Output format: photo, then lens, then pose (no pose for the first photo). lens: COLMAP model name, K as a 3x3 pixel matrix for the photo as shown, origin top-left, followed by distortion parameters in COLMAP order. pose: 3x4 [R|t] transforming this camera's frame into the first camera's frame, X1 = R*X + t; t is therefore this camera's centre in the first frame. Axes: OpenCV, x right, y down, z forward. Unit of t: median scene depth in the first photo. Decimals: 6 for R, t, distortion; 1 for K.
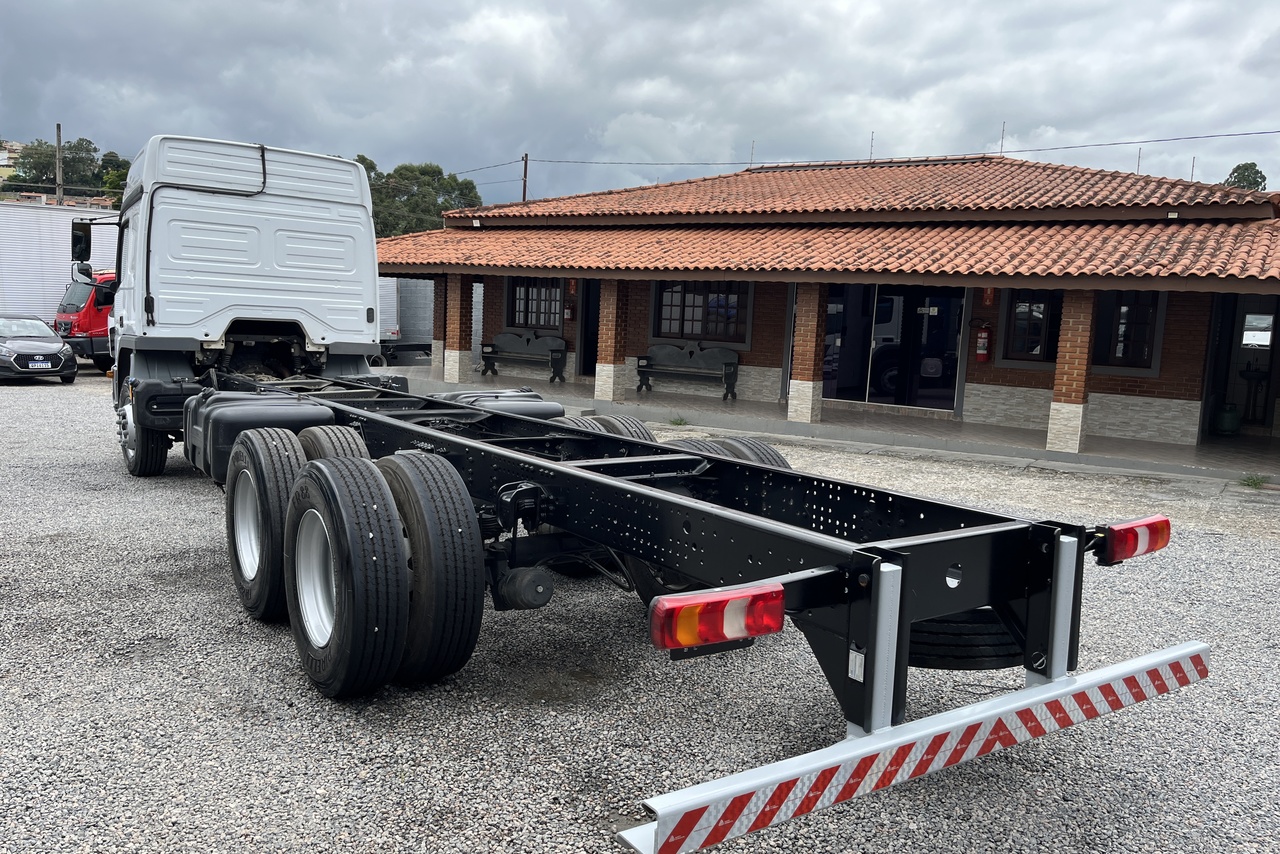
lens RADIAL K [[974.4, 0, 636.5], [0, 974.4, 428.7], [0, 0, 1]] dist [0.065725, -0.106394]
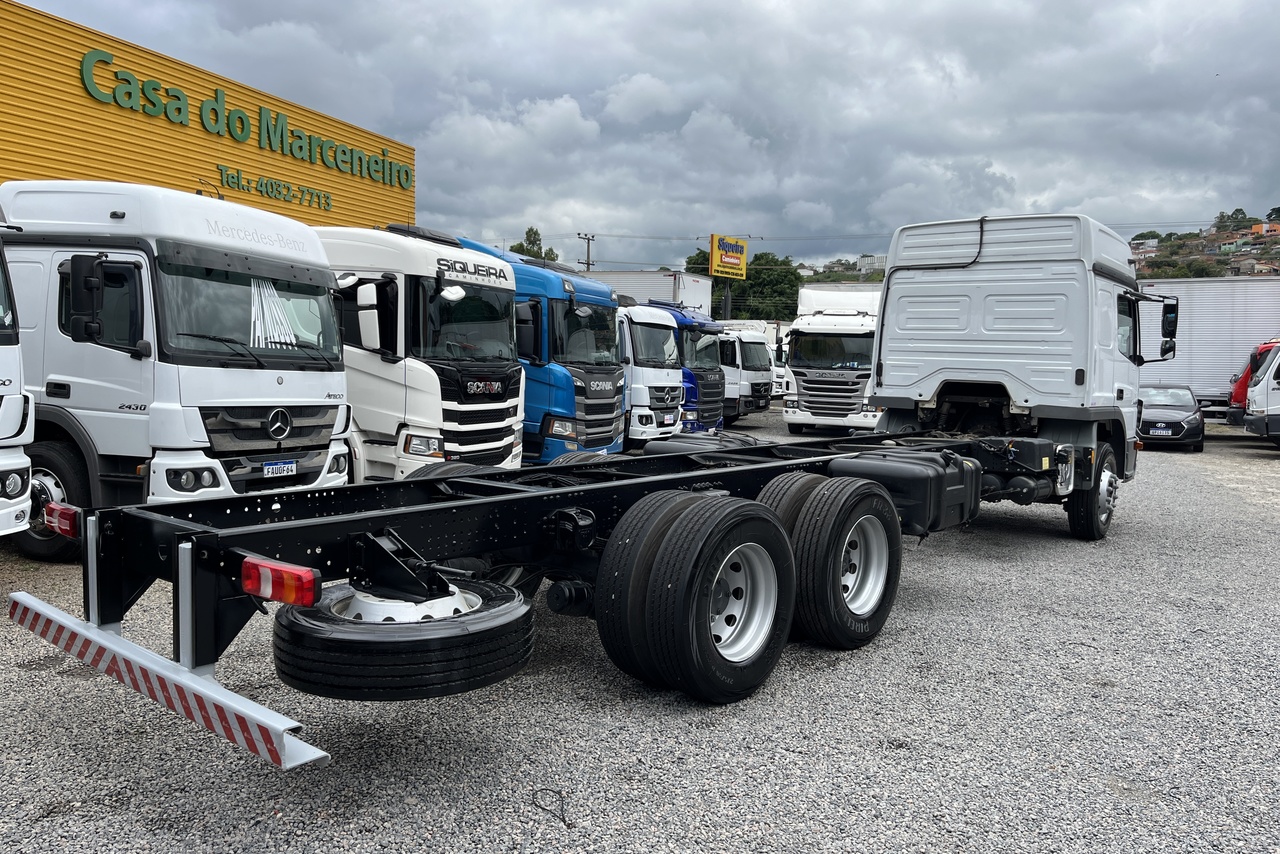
lens RADIAL K [[974.4, 0, 636.5], [0, 974.4, 428.7], [0, 0, 1]] dist [0.065725, -0.106394]
pose [[0.279237, 0.041909, -0.959307, 0.536702], [-0.115494, 0.993260, 0.009774, -0.030410], [0.953251, 0.108065, 0.282195, 0.372227]]
